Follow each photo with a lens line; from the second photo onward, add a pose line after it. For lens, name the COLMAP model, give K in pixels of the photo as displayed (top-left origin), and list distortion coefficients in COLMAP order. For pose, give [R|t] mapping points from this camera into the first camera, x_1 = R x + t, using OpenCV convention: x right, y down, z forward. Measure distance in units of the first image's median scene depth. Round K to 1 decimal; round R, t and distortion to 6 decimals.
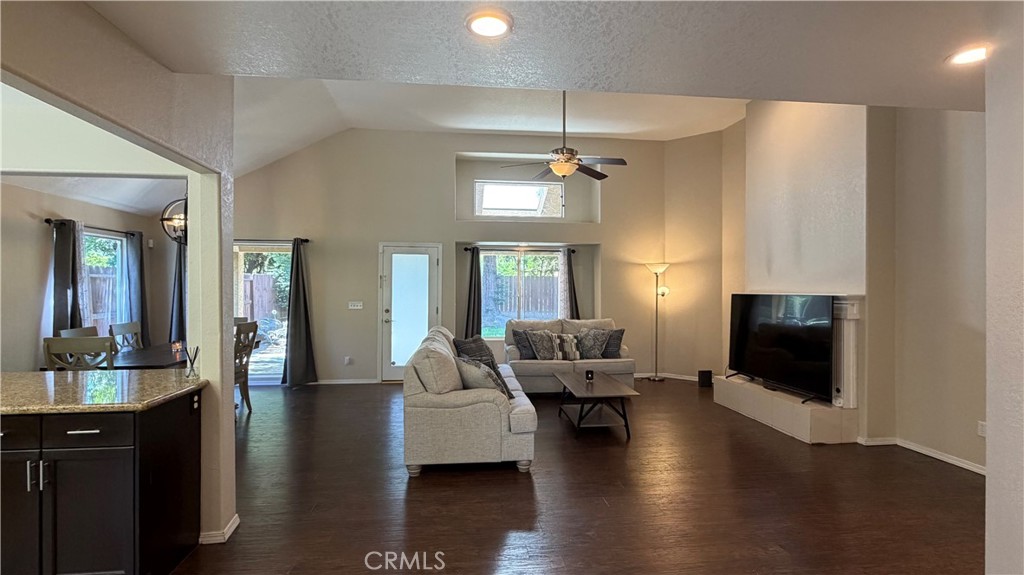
lens RADIAL K [[494.9, 0, 512.0], [0, 494.9, 287.5], [0, 0, 1]] dist [-0.001510, 0.000129]
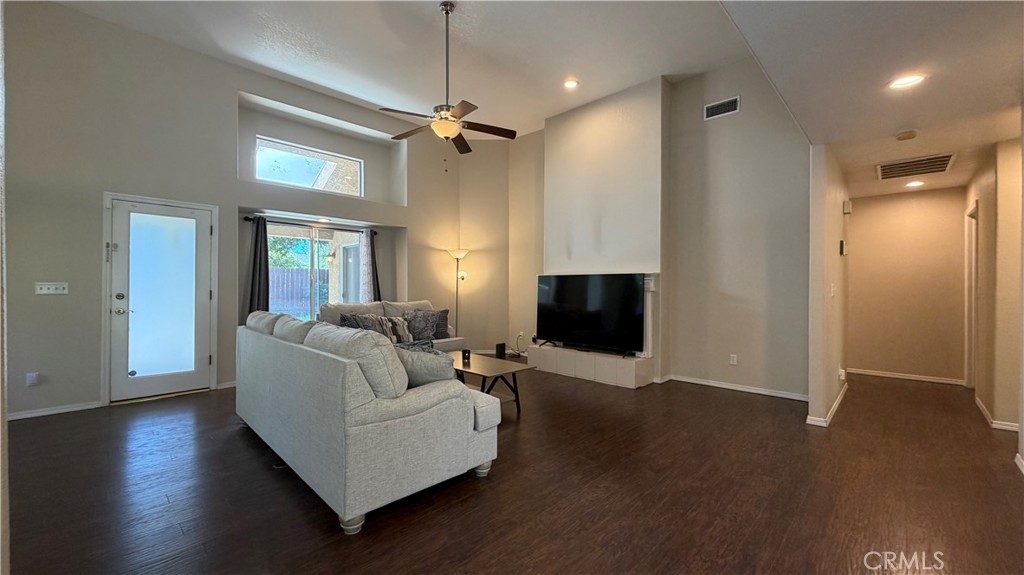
lens RADIAL K [[408.1, 0, 508.4], [0, 408.1, 287.8], [0, 0, 1]] dist [0.000068, -0.000216]
pose [[0.774876, -0.001213, 0.632112, -0.201380], [-0.002650, 0.999983, 0.005167, 0.032520], [-0.632108, -0.005679, 0.774860, 0.249146]]
